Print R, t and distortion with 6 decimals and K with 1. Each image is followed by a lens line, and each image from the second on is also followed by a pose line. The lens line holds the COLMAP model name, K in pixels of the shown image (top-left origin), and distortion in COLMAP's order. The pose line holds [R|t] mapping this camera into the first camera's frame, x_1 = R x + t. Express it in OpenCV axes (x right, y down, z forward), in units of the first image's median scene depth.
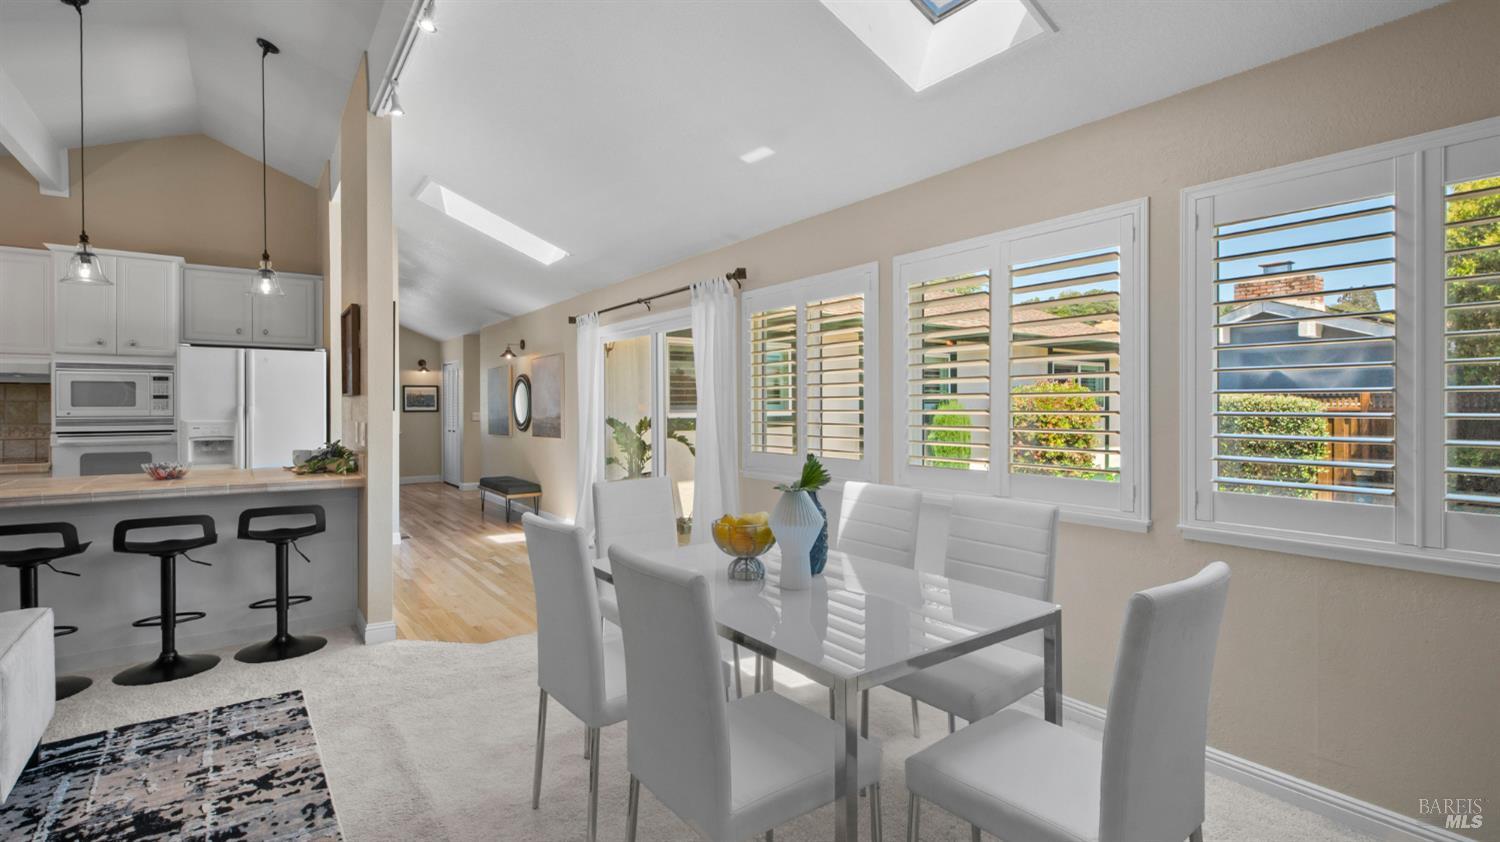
lens RADIAL K [[689.1, 0, 747.5], [0, 689.1, 415.3], [0, 0, 1]] dist [0.001093, -0.001097]
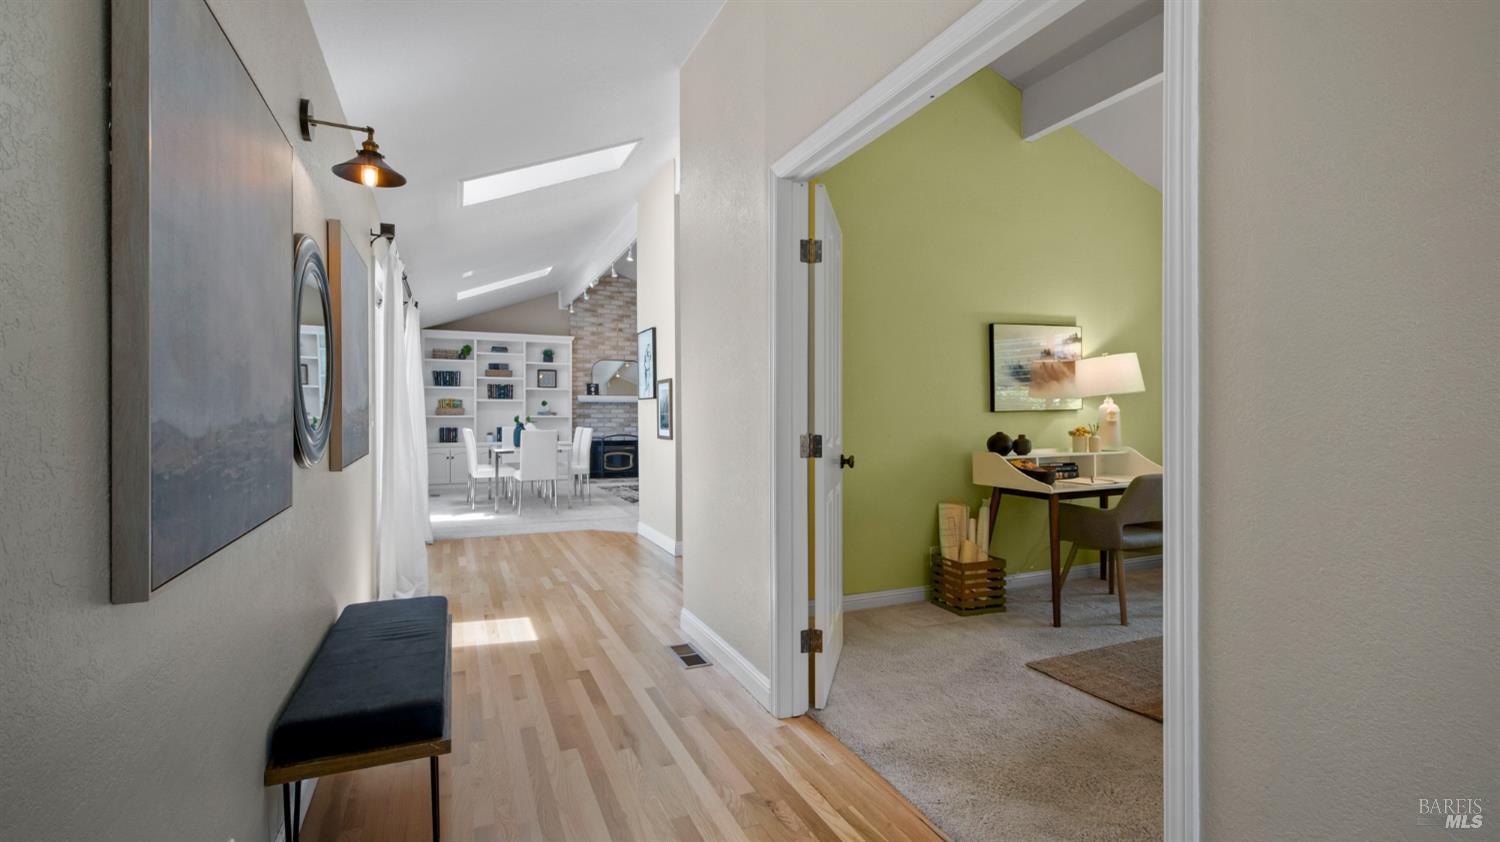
lens RADIAL K [[686.5, 0, 746.1], [0, 686.5, 407.2], [0, 0, 1]] dist [0.002794, -0.000226]
pose [[-0.974800, 0.007338, 0.222962, -1.176712], [0.008889, 0.999943, 0.005950, 0.004885], [-0.222905, 0.007782, -0.974809, 2.647397]]
